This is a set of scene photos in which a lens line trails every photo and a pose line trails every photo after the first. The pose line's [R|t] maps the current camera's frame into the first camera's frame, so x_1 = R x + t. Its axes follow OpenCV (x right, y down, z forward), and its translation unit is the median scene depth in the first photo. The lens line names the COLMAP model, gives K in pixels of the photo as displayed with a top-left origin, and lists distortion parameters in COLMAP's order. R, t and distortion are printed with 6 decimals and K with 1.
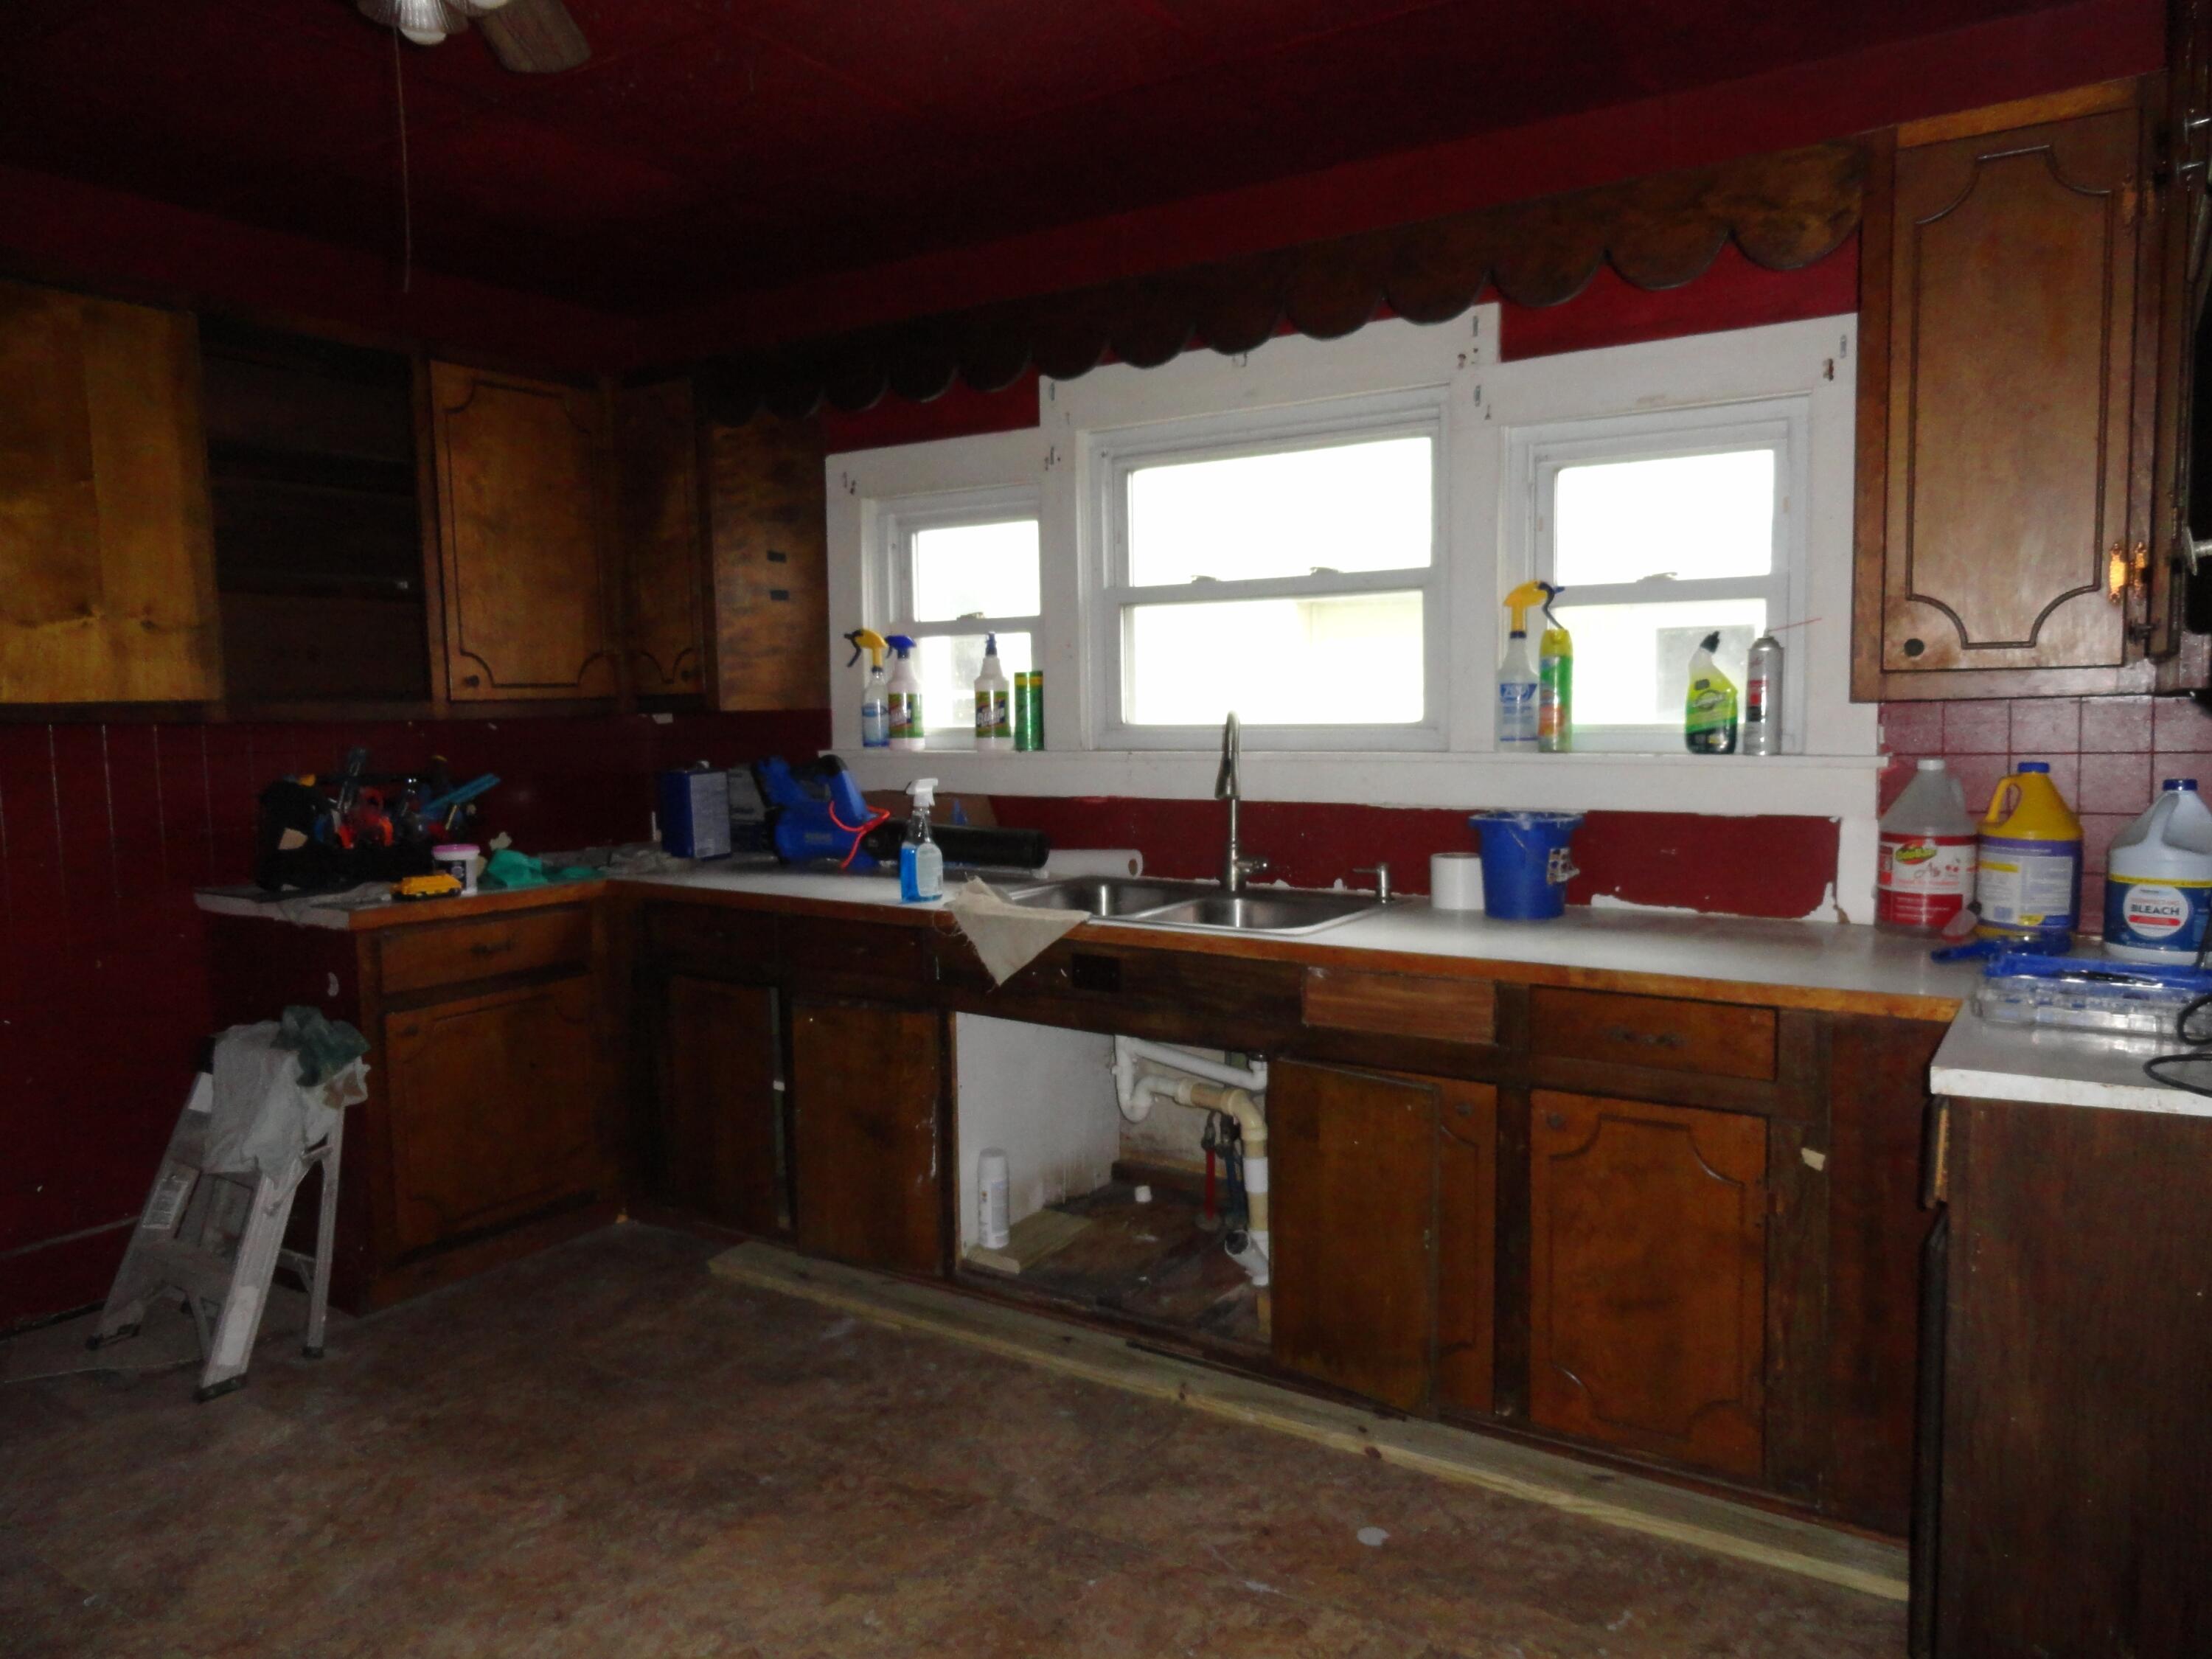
lens RADIAL K [[1515.0, 0, 1114.1], [0, 1515.0, 821.2], [0, 0, 1]] dist [0.005323, -0.006262]
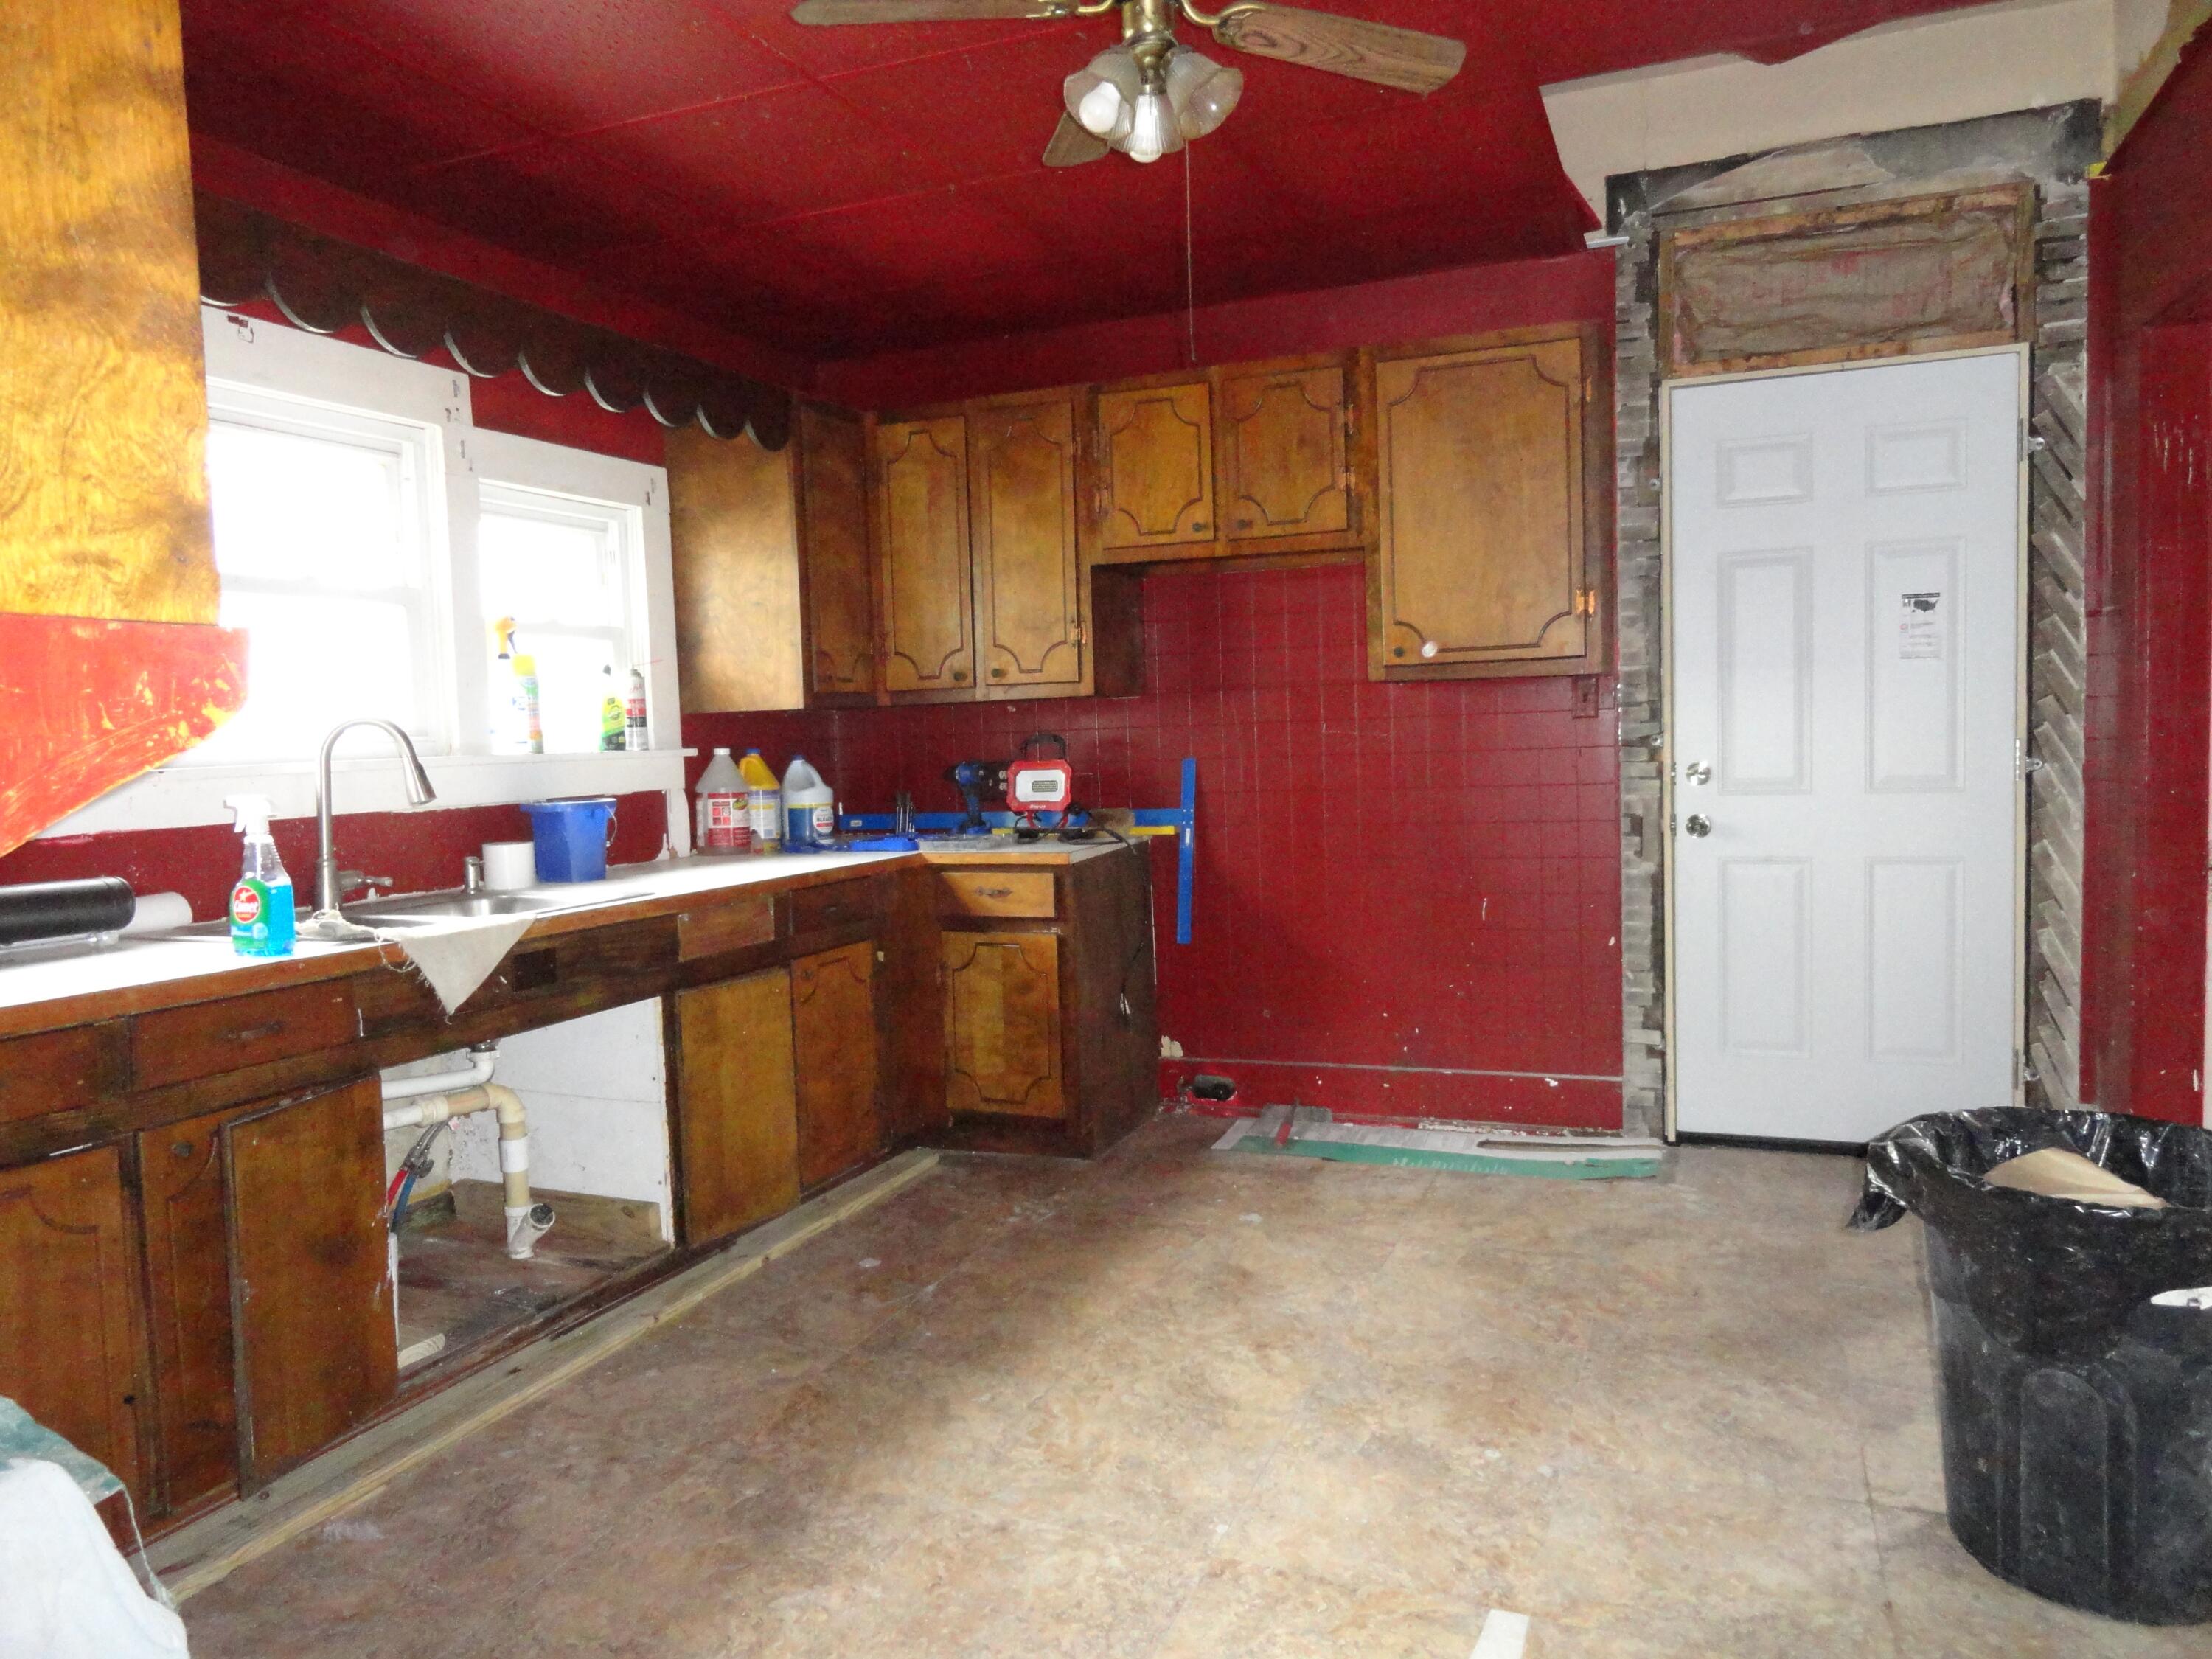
lens RADIAL K [[1515.0, 0, 1108.9], [0, 1515.0, 833.5], [0, 0, 1]] dist [0.005323, -0.006262]
pose [[-0.182776, -0.049643, 0.981901, -1.092678], [0.113711, 0.990954, 0.071268, -0.016940], [-0.976557, 0.124679, -0.175477, 0.825304]]
